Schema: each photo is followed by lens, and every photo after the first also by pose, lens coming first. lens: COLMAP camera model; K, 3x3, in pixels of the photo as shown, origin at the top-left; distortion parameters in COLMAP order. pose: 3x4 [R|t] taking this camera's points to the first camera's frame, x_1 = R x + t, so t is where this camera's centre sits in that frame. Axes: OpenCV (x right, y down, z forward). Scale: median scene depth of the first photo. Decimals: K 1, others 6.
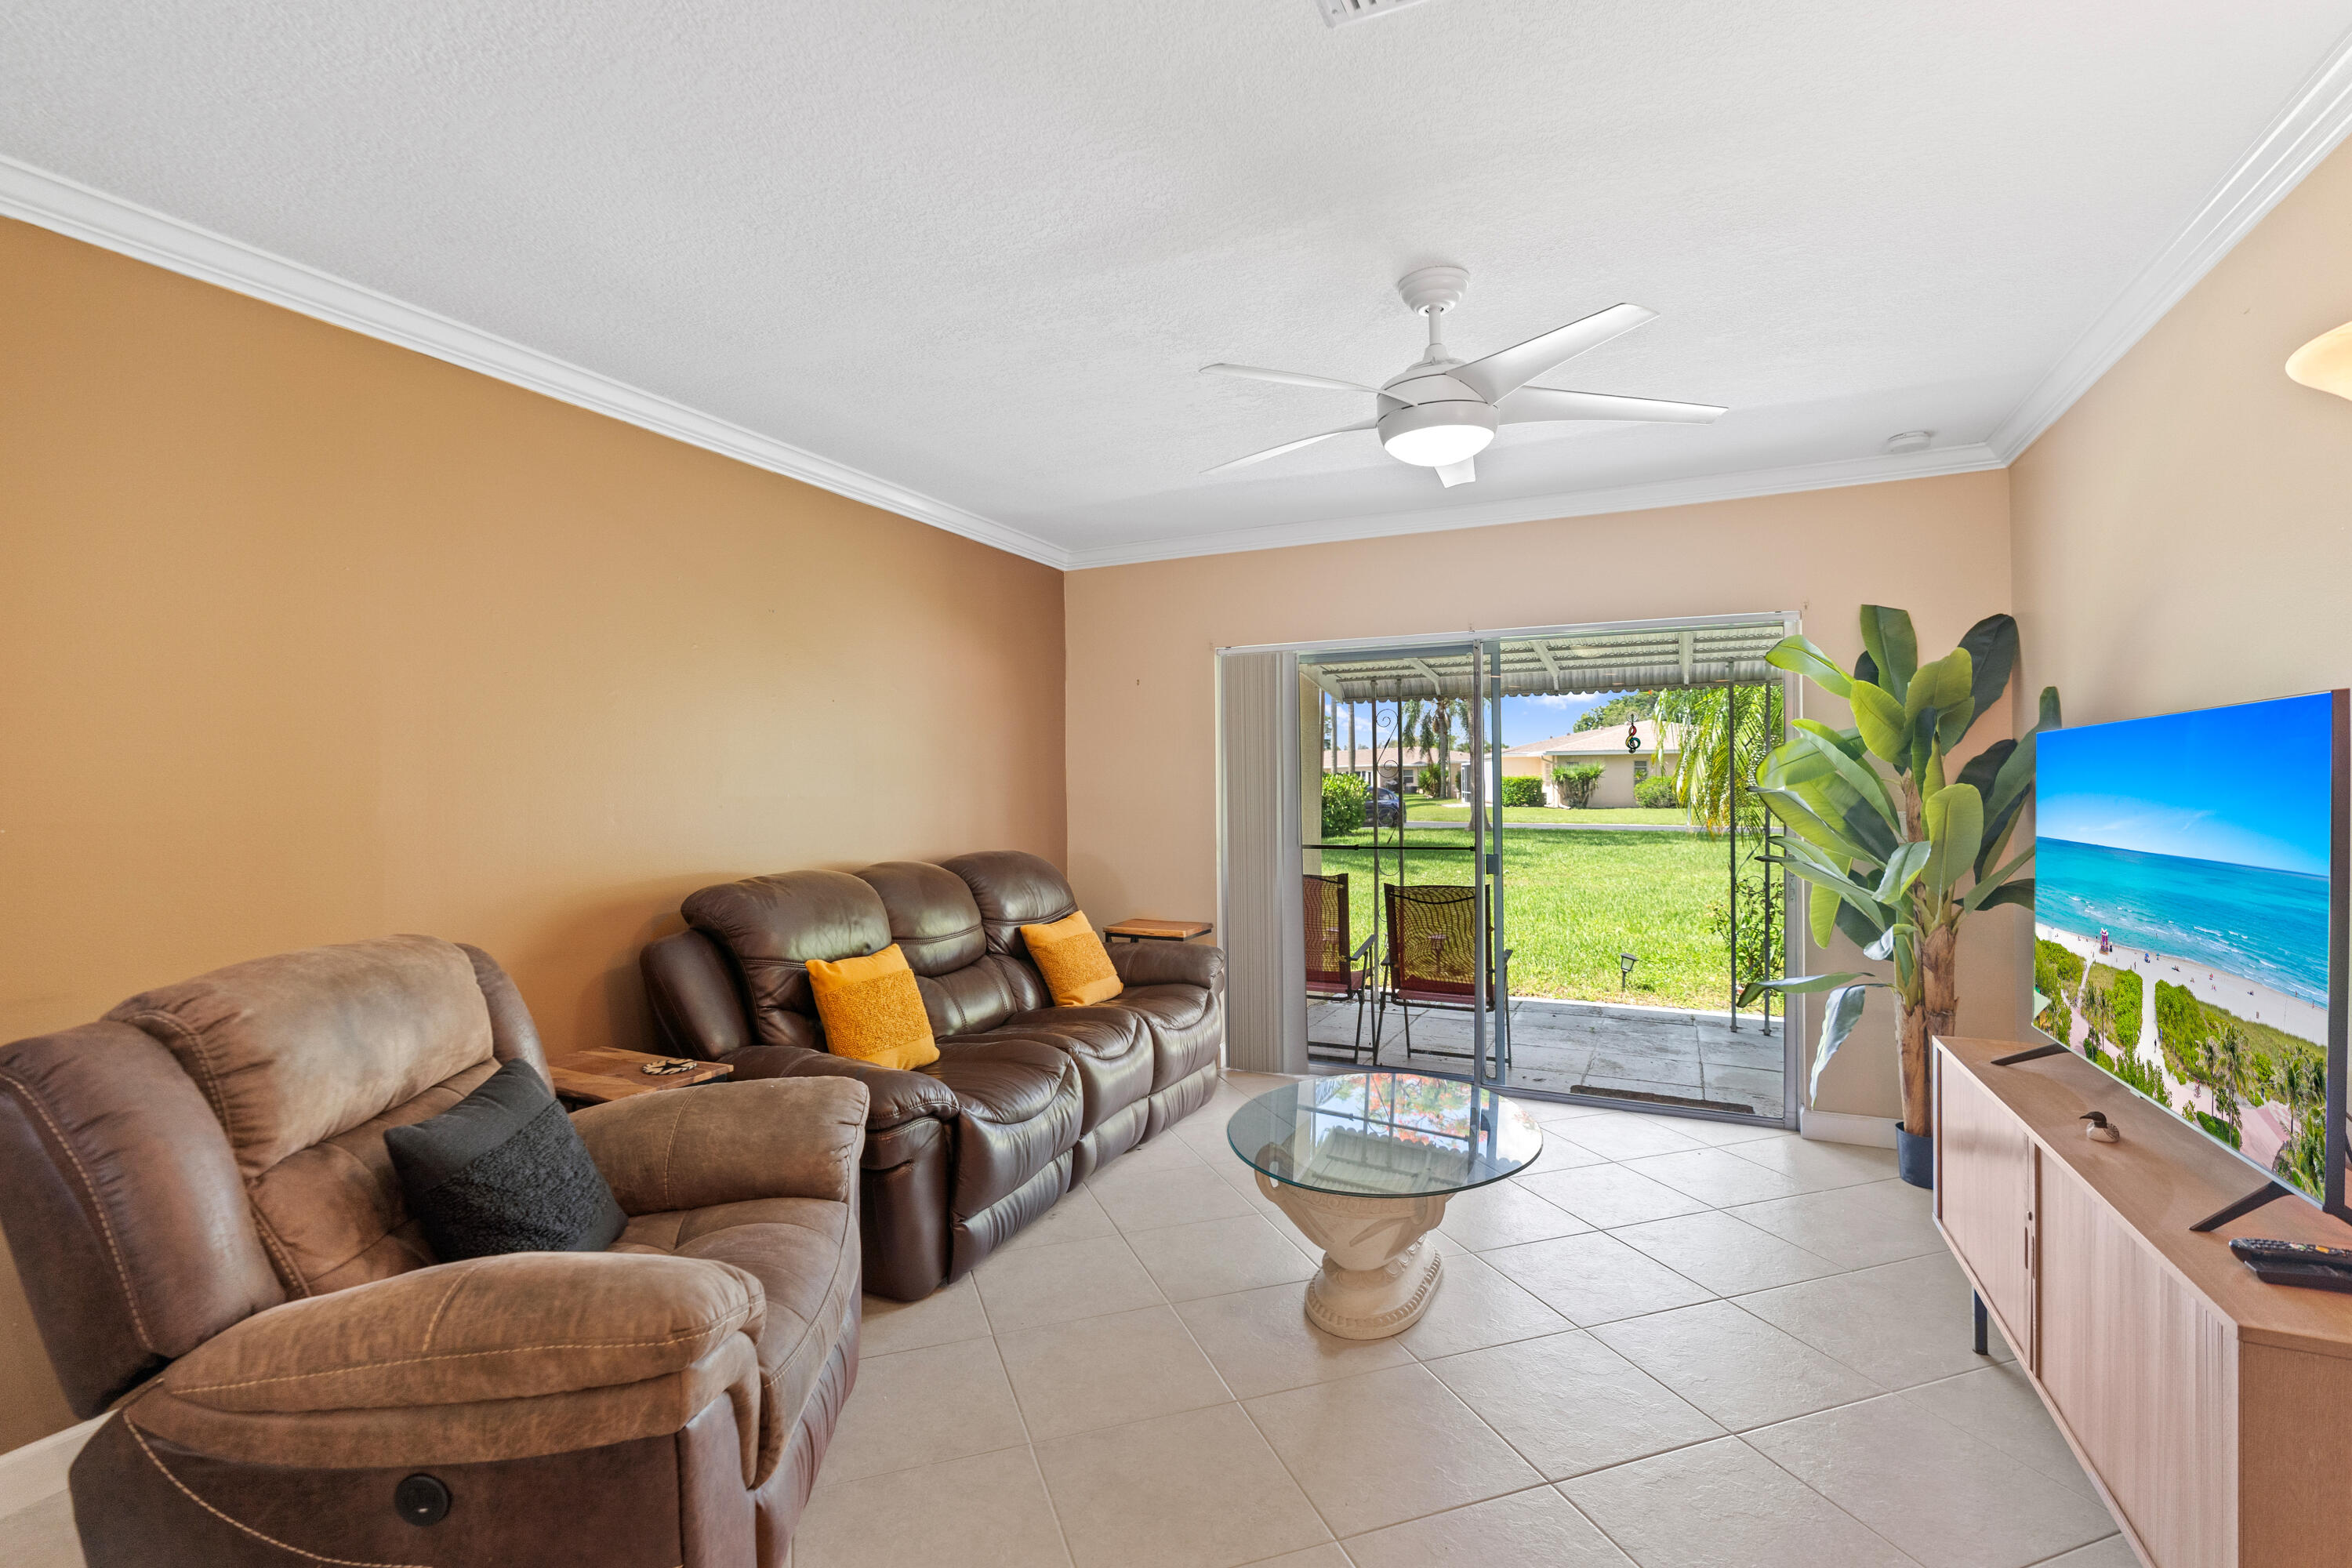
lens RADIAL K [[1048.3, 0, 1175.4], [0, 1048.3, 782.8], [0, 0, 1]] dist [-0.027552, 0.000206]
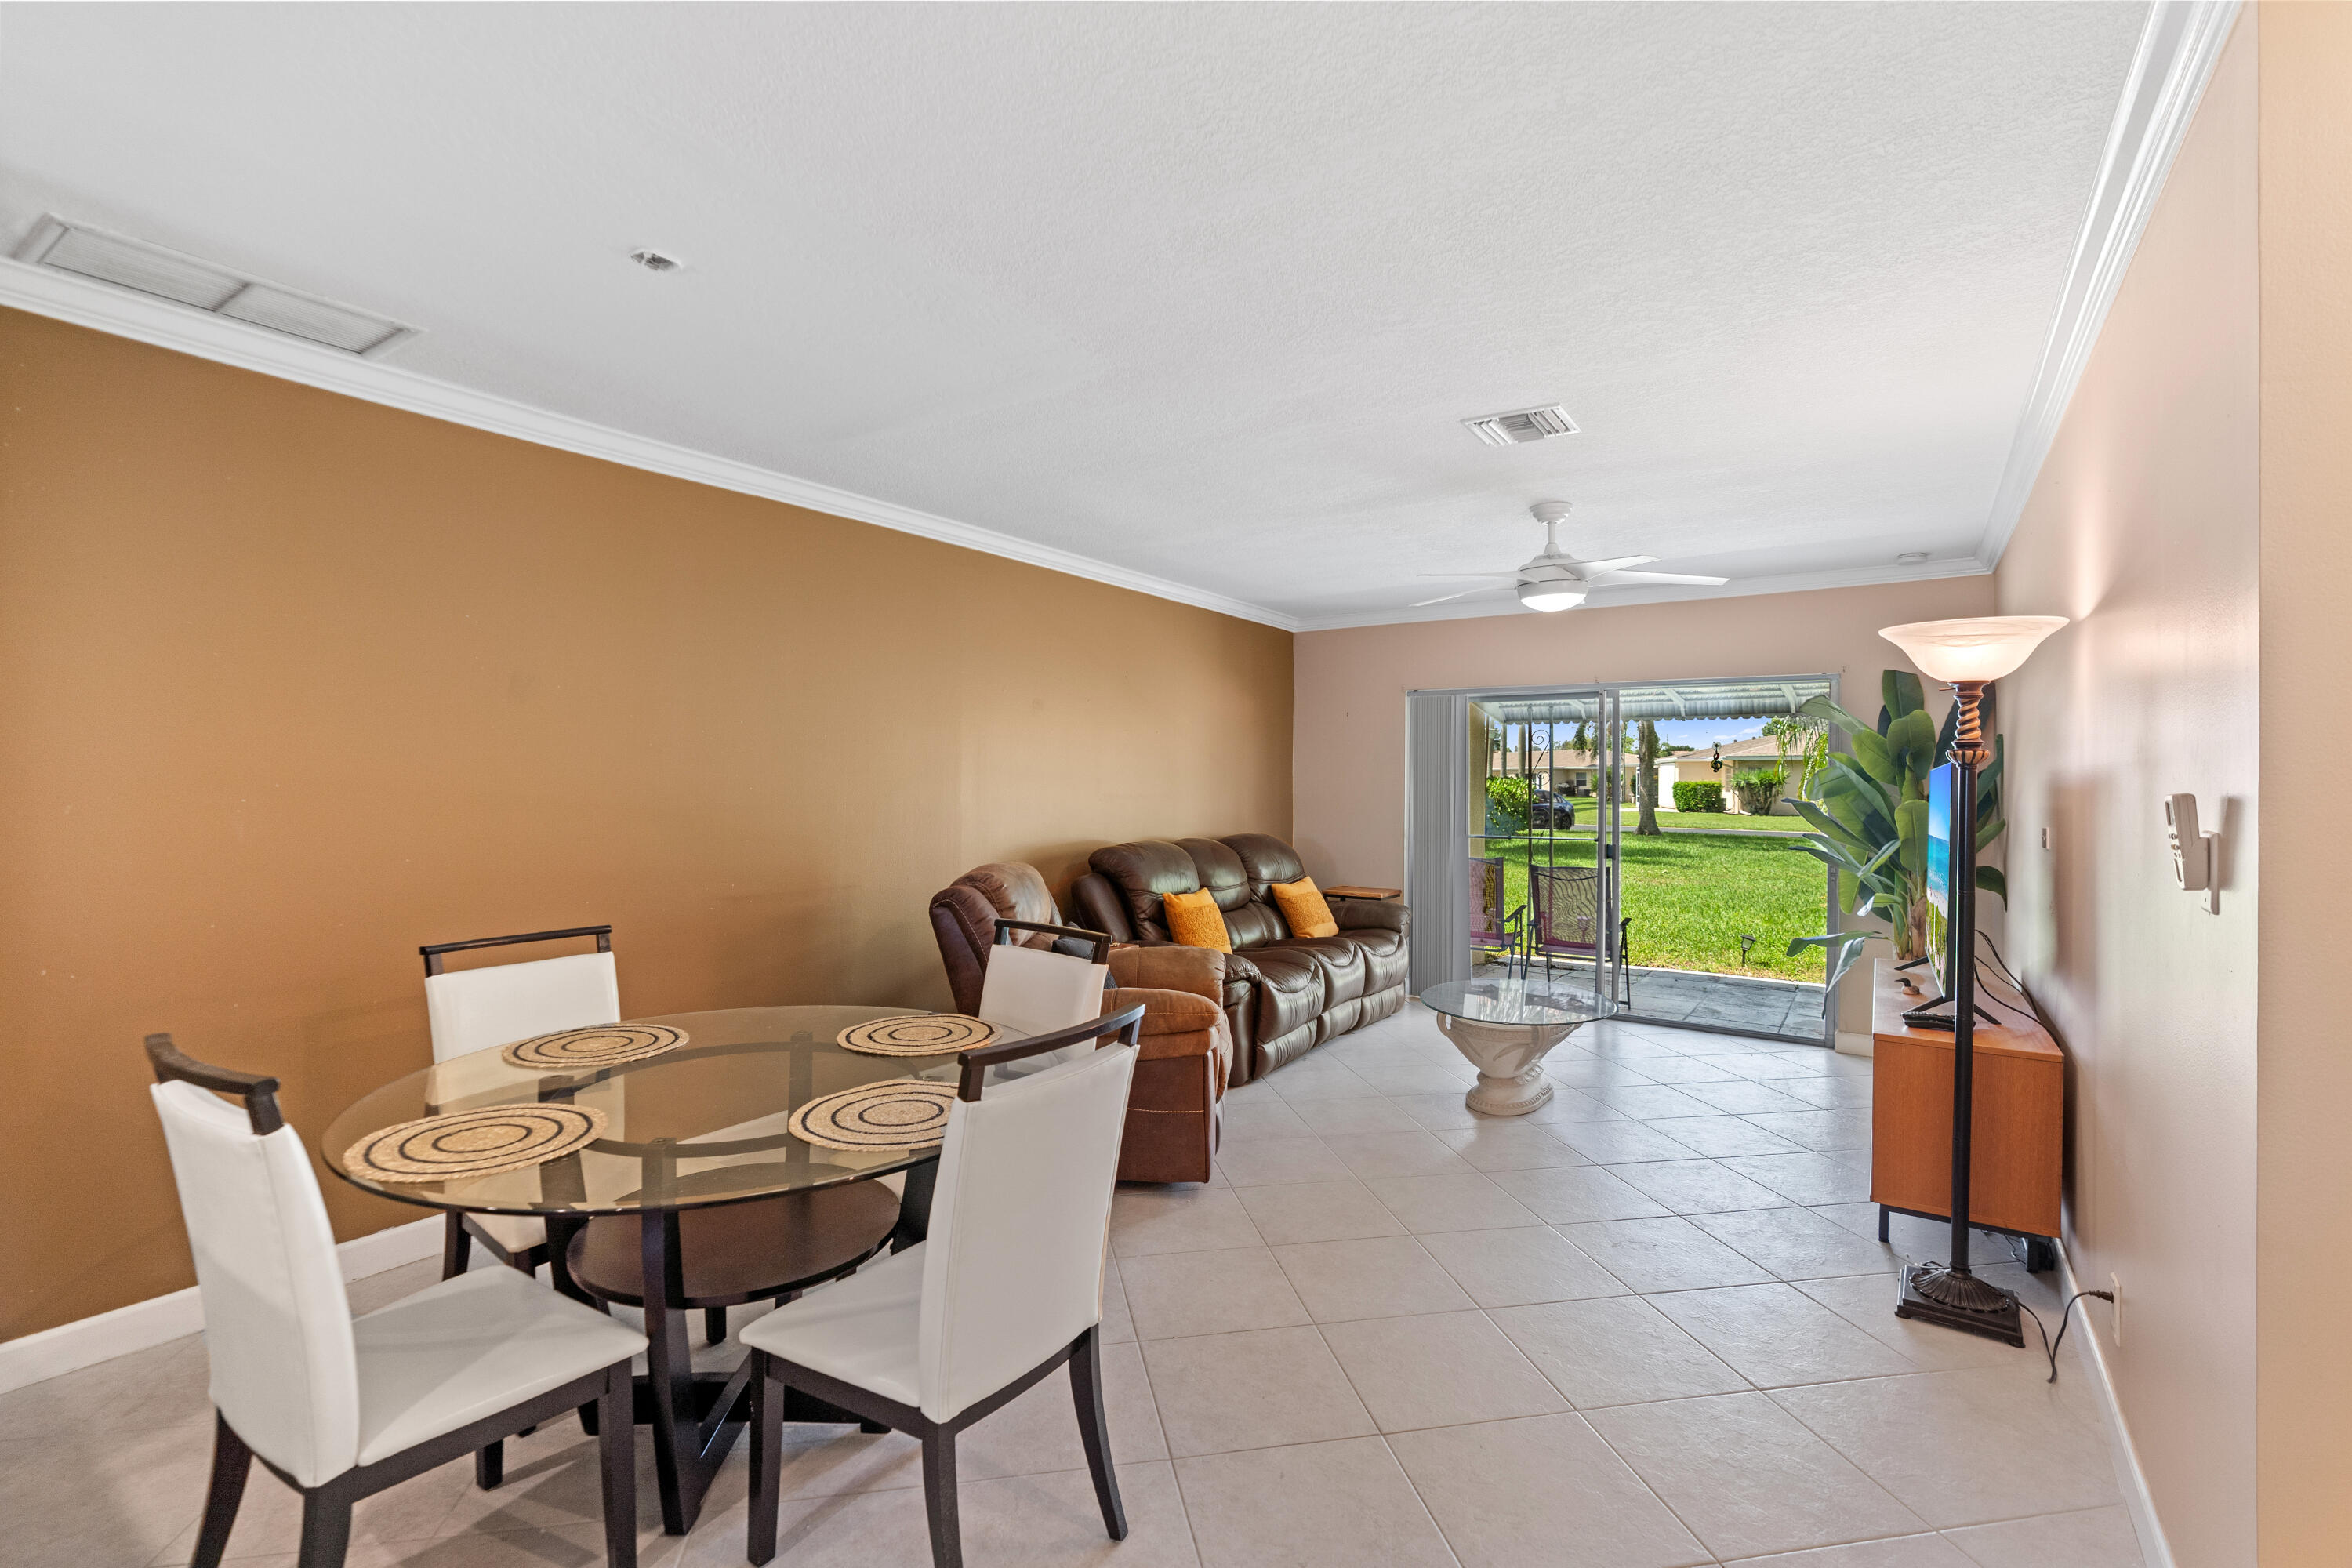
lens RADIAL K [[1053.3, 0, 1186.5], [0, 1053.3, 777.5], [0, 0, 1]] dist [-0.001008, 0.000382]
pose [[0.989753, 0.015050, -0.141993, -0.062915], [-0.015397, 0.999881, -0.001345, -0.010135], [0.141956, 0.003517, 0.989867, -0.525767]]
